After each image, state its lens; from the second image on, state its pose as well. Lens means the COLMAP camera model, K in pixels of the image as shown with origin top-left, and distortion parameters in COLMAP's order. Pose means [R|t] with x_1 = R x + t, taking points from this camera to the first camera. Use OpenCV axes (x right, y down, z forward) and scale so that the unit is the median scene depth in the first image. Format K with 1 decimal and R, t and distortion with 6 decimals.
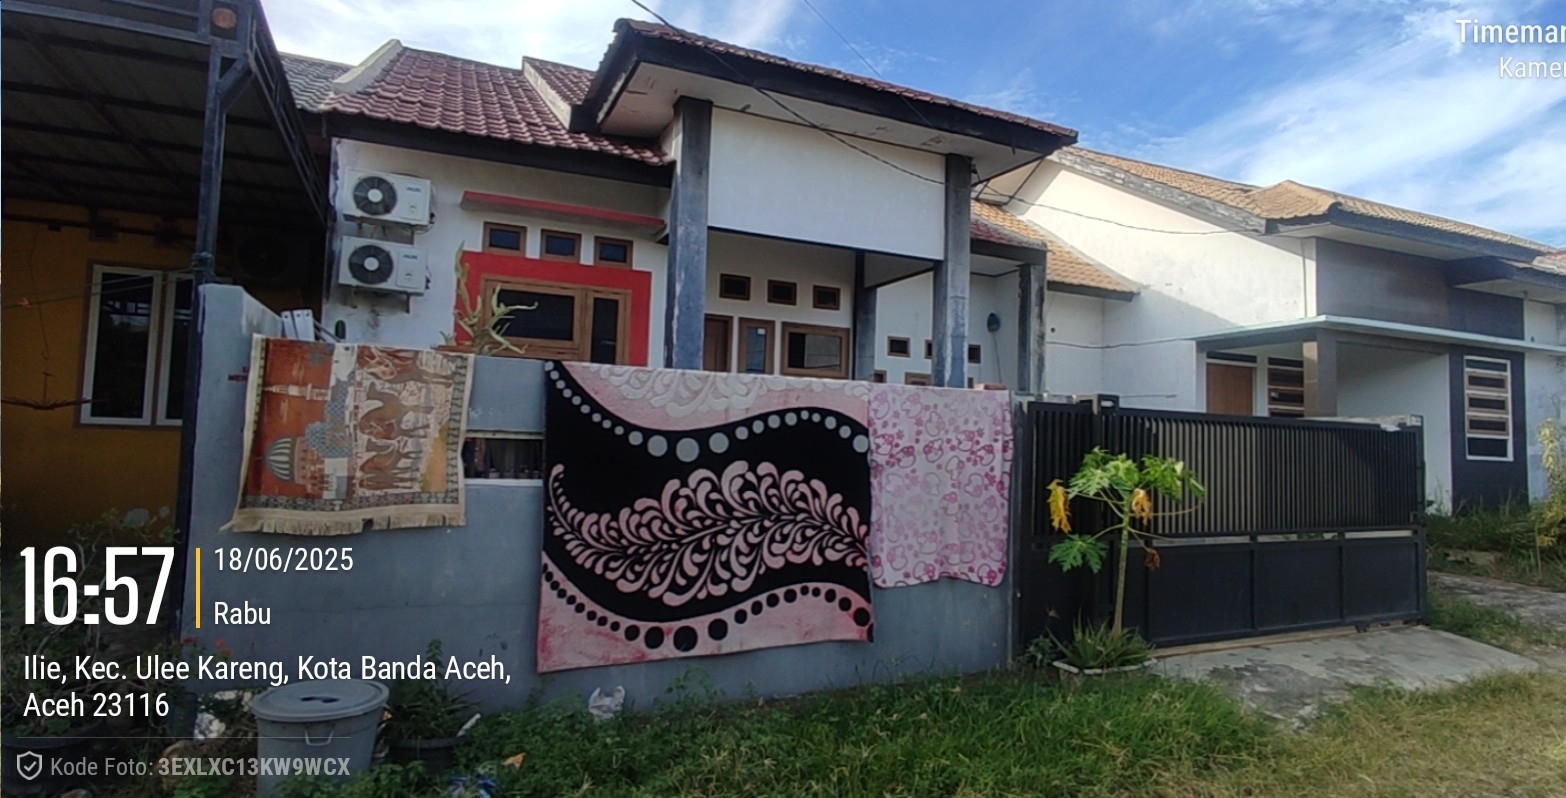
lens RADIAL K [[822.3, 0, 783.0], [0, 822.3, 399.0], [0, 0, 1]] dist [-0.005359, -0.000443]
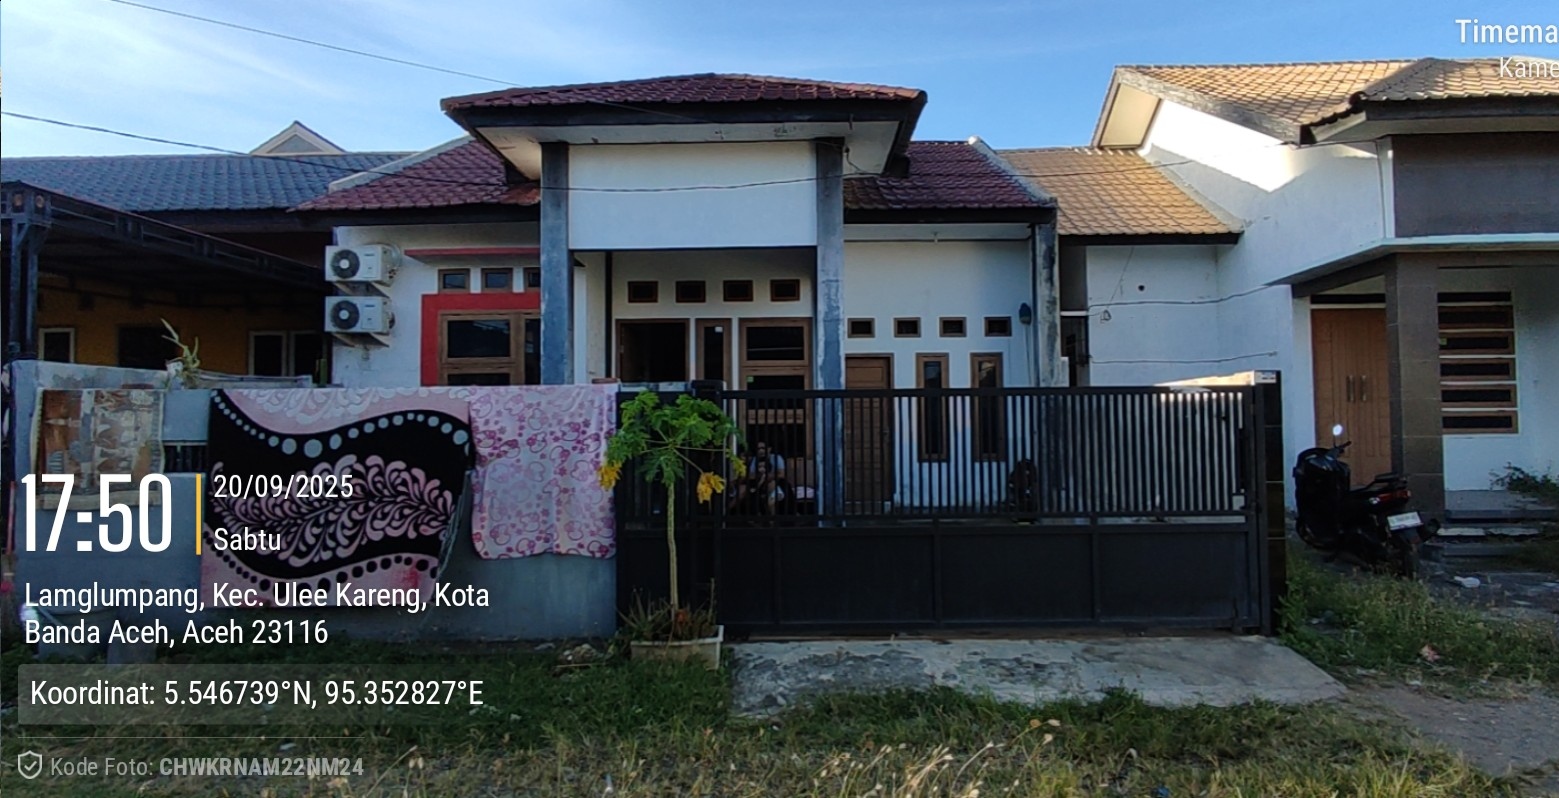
lens RADIAL K [[817.2, 0, 779.5], [0, 817.2, 399.0], [0, 0, 1]] dist [-0.005837, -0.000078]
pose [[0.897370, -0.054867, -0.437856, 1.054775], [0.062868, 0.998015, 0.003786, 0.022245], [0.436778, -0.030925, 0.899037, 0.131180]]
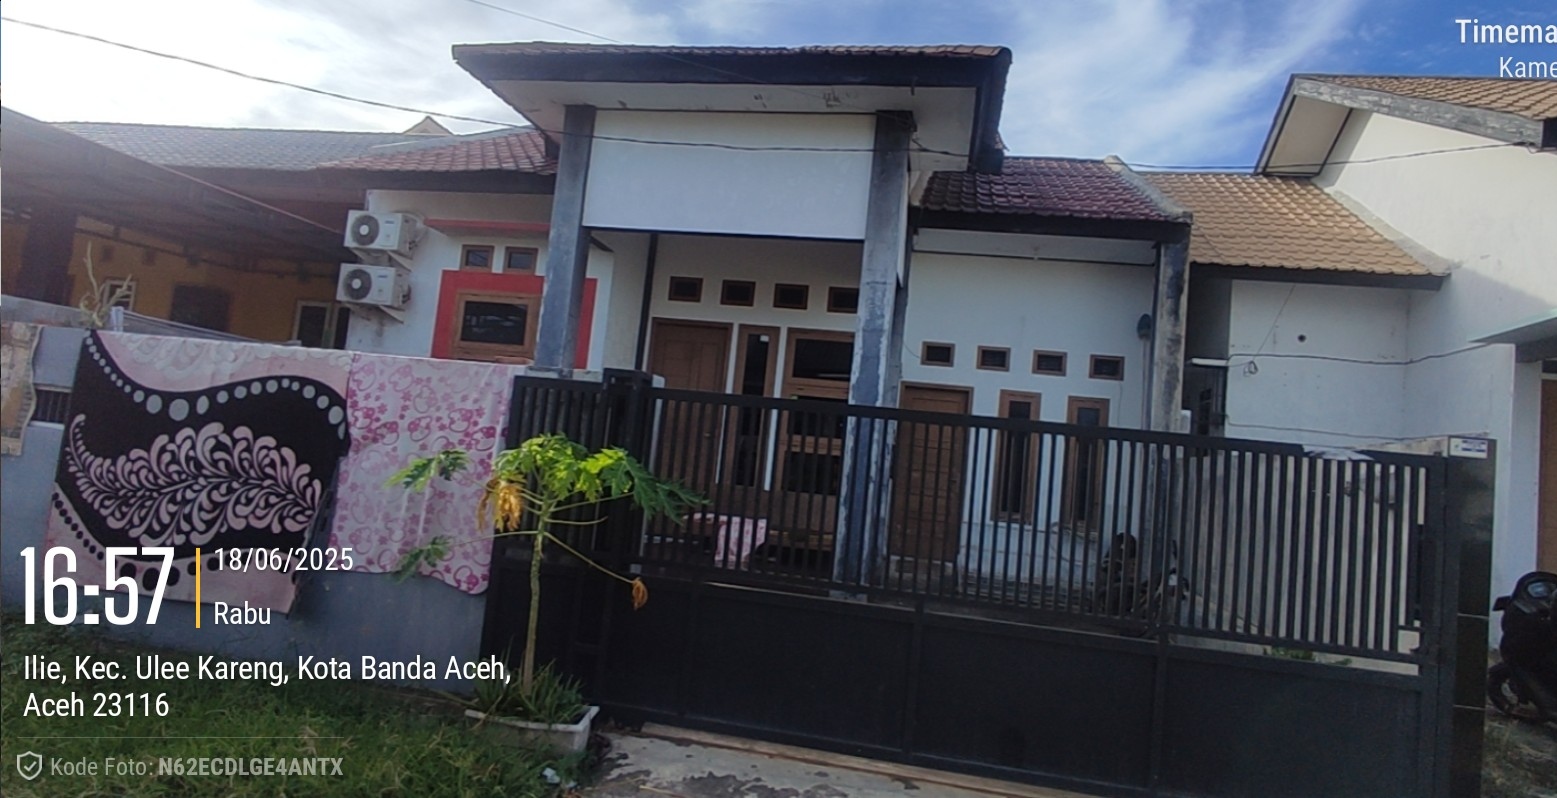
lens RADIAL K [[809.6, 0, 781.1], [0, 809.6, 394.7], [0, 0, 1]] dist [-0.003330, -0.000502]
pose [[0.814247, 0.007555, -0.580470, 1.086358], [-0.043992, 0.997843, -0.048722, 0.054703], [0.578850, 0.065208, 0.812823, 0.539124]]
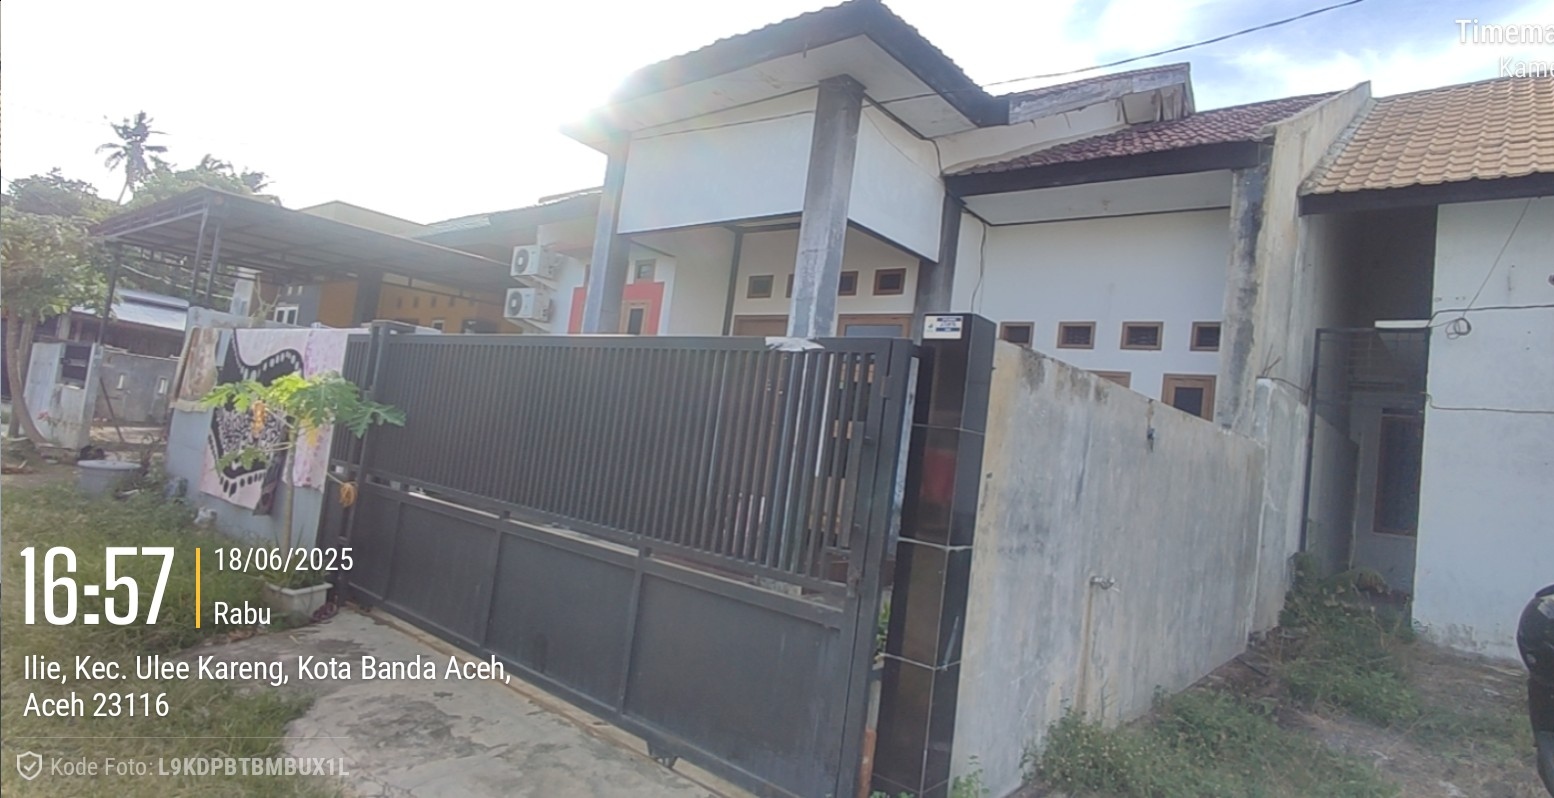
lens RADIAL K [[808.1, 0, 779.6], [0, 808.1, 394.7], [0, 0, 1]] dist [-0.003330, -0.000502]
pose [[0.427068, -0.037728, -0.903432, 1.643008], [-0.062204, 0.995536, -0.070979, 0.134797], [0.902077, 0.086510, 0.422815, 1.169915]]
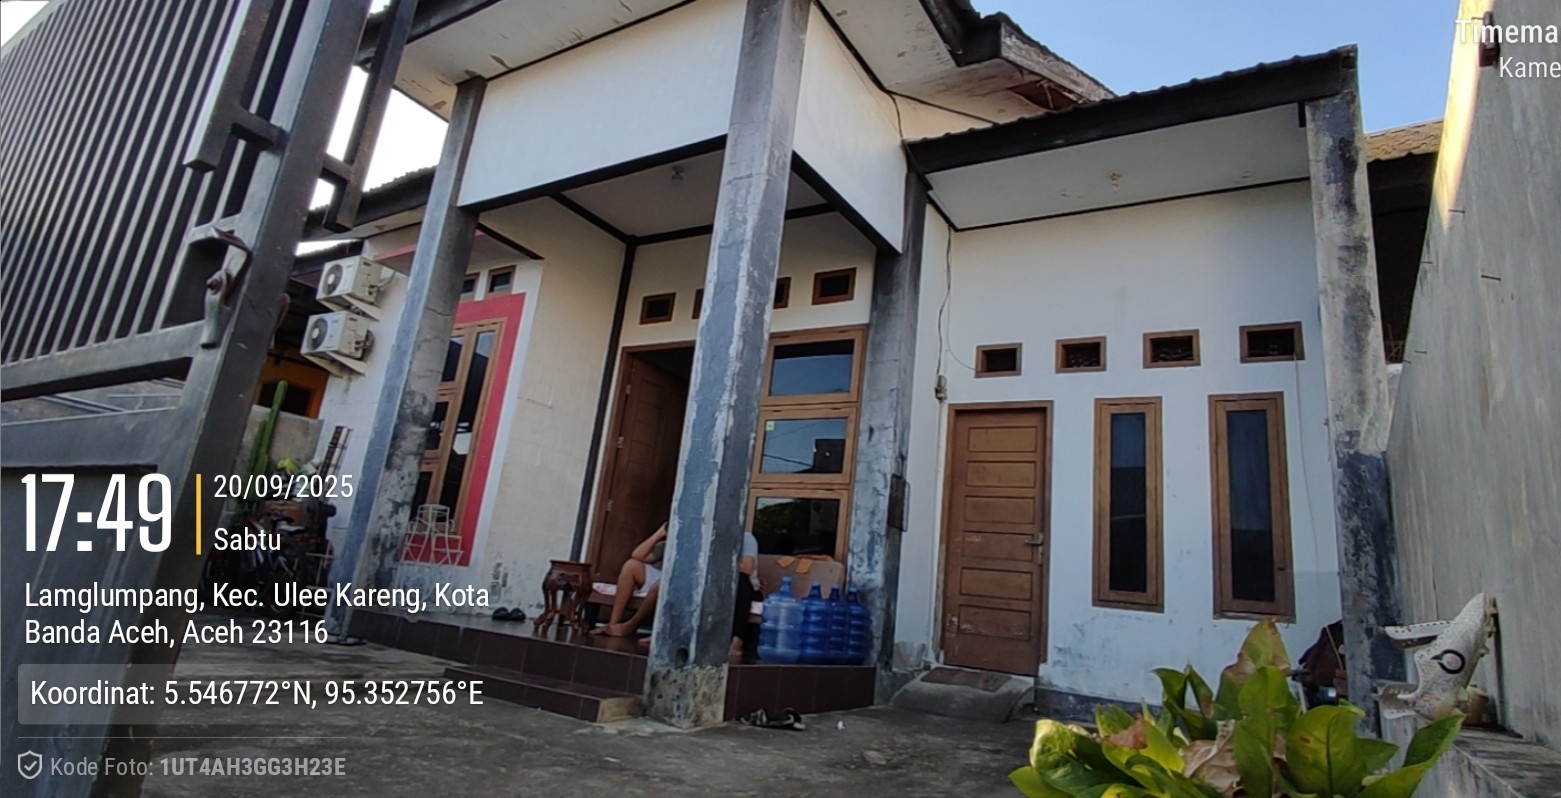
lens RADIAL K [[811.7, 0, 783.1], [0, 811.7, 394.7], [0, 0, 1]] dist [-0.003330, -0.000502]
pose [[0.550525, -0.189082, -0.813124, 1.145531], [-0.047029, 0.965441, -0.256342, 0.268690], [0.833493, 0.179363, 0.522608, 1.386706]]
